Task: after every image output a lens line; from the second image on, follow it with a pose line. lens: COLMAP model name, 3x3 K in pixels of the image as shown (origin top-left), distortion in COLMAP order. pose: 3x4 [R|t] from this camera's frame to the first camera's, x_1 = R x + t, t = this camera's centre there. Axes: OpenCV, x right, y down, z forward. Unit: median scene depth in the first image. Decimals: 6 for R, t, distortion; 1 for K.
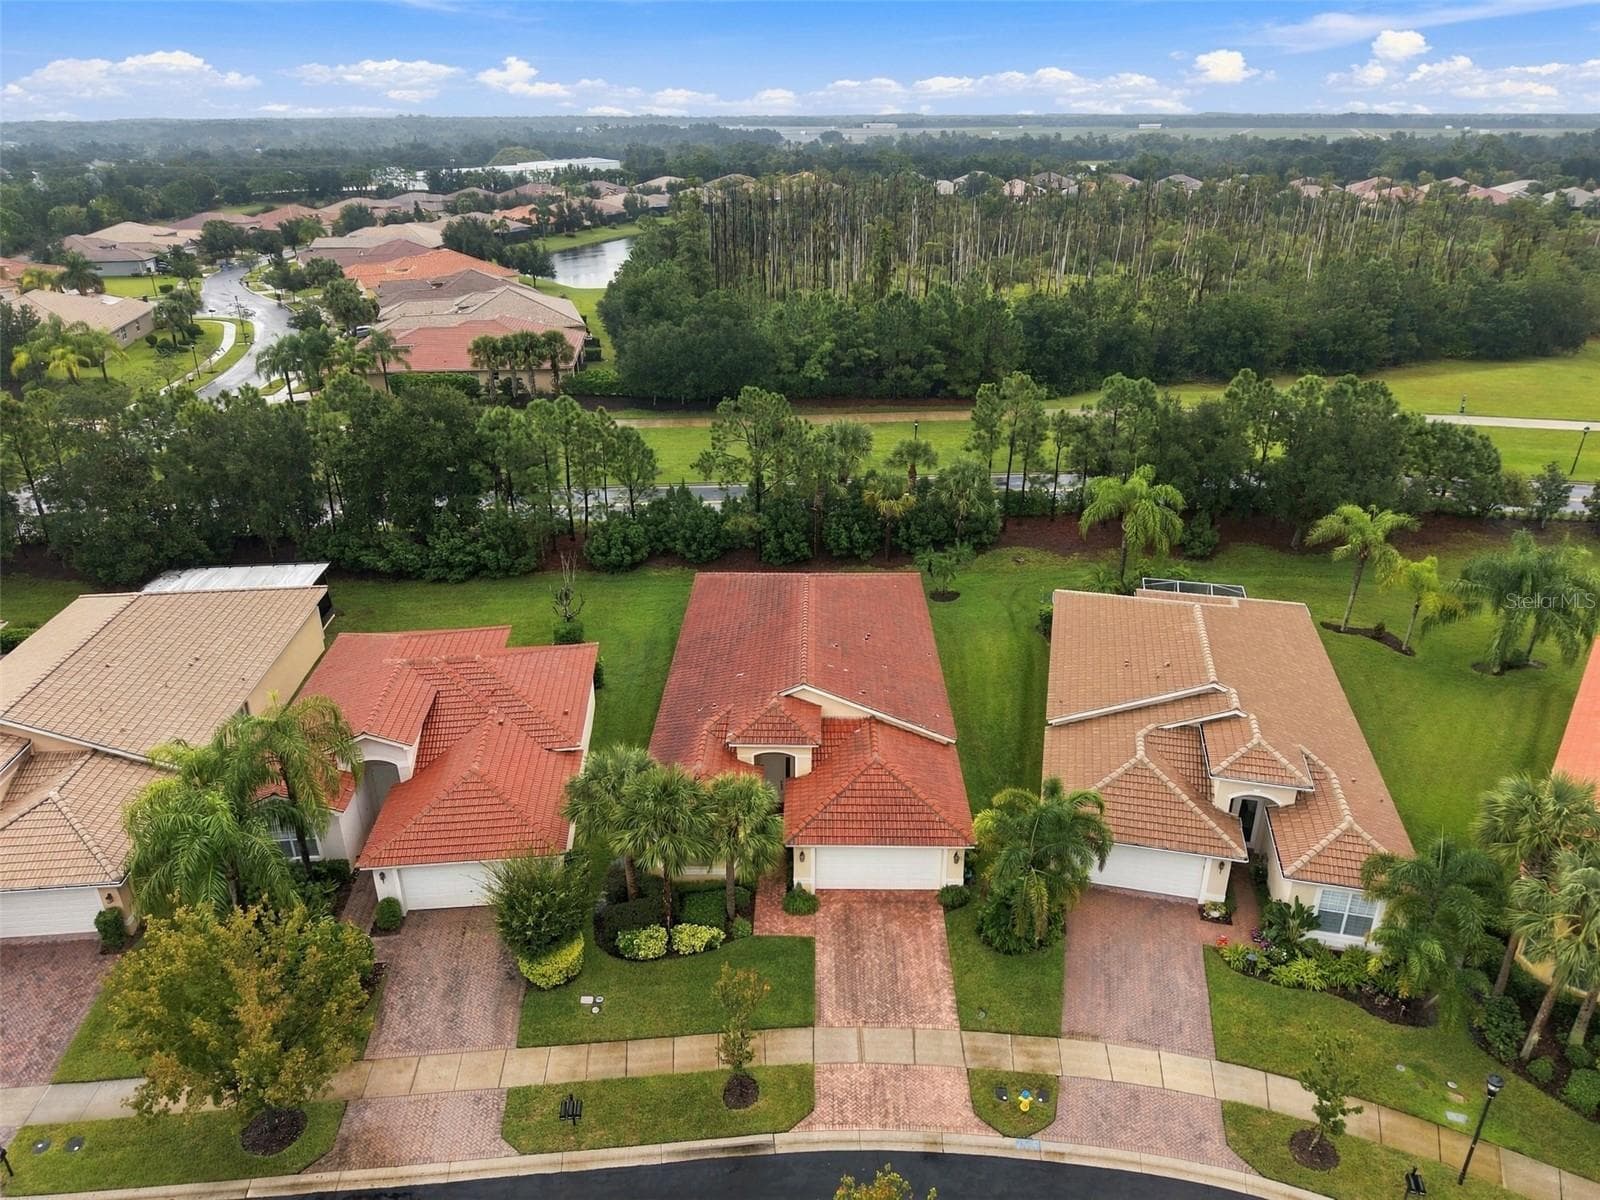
lens RADIAL K [[1077.3, 0, 800.0], [0, 1077.3, 600.0], [0, 0, 1]] dist [0.002464, -0.000421]
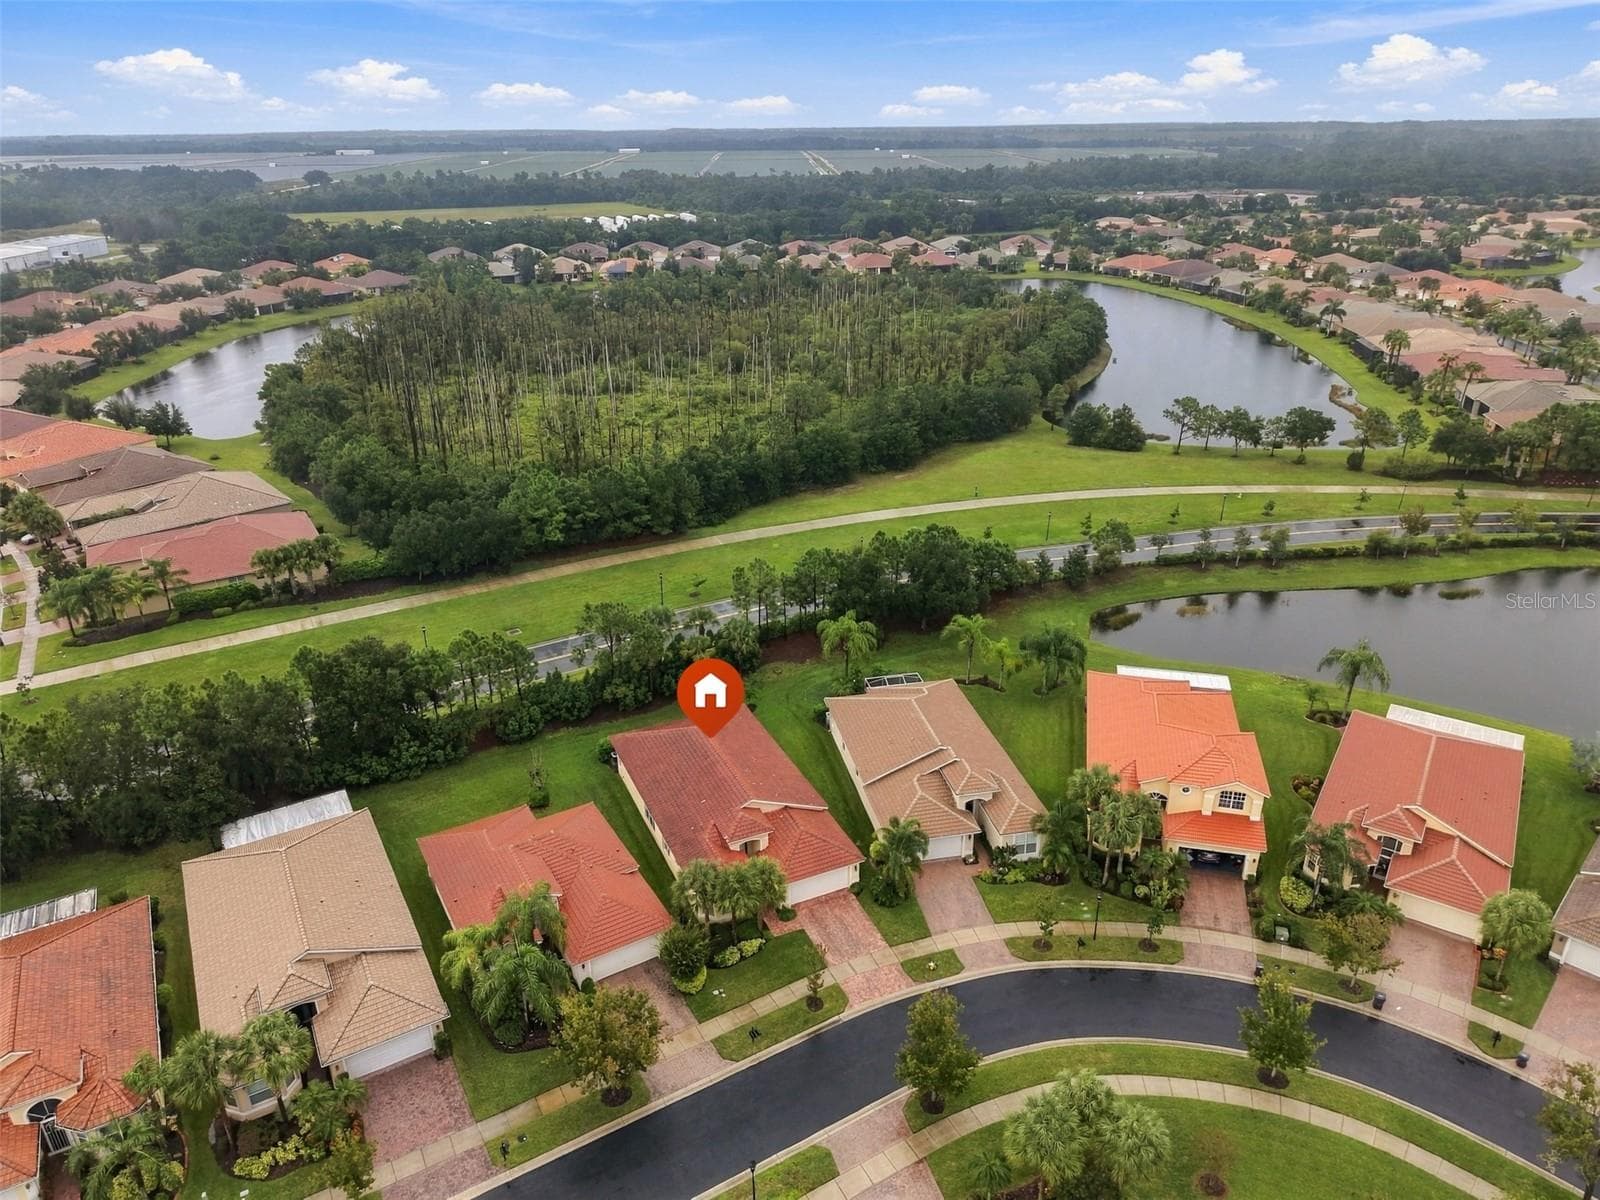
lens RADIAL K [[1085.2, 0, 800.0], [0, 1085.2, 600.0], [0, 0, 1]] dist [0.039917, -0.000181]
pose [[0.901128, -0.180187, 0.394335, -0.663633], [0.181196, 0.982823, 0.035025, -0.343060], [-0.393873, 0.039890, 0.918299, -0.838242]]
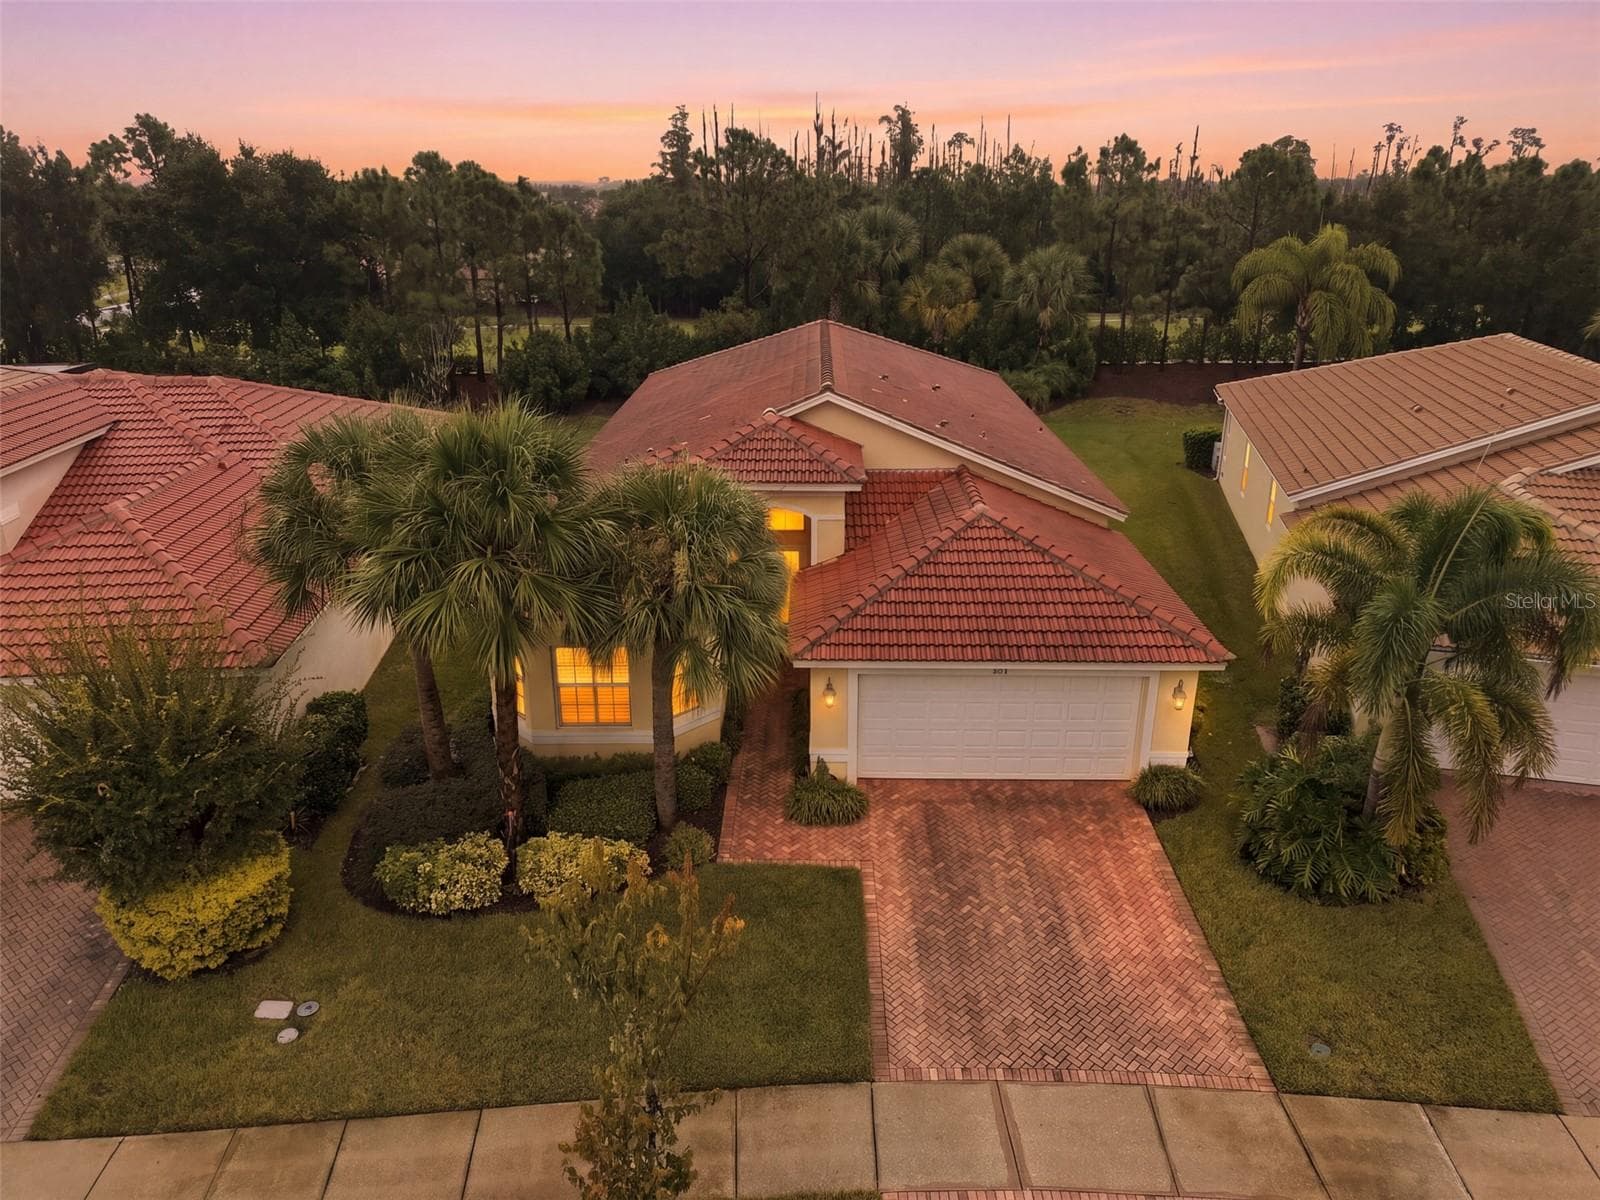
lens RADIAL K [[1086.0, 0, 806.1], [0, 1086.0, 596.4], [0, 0, 1]] dist [-0.000893, -0.000694]
pose [[0.999969, 0.004437, 0.006547, -0.011340], [-0.004043, 0.998253, -0.058947, 0.230588], [-0.006797, 0.058919, 0.998240, 0.566155]]
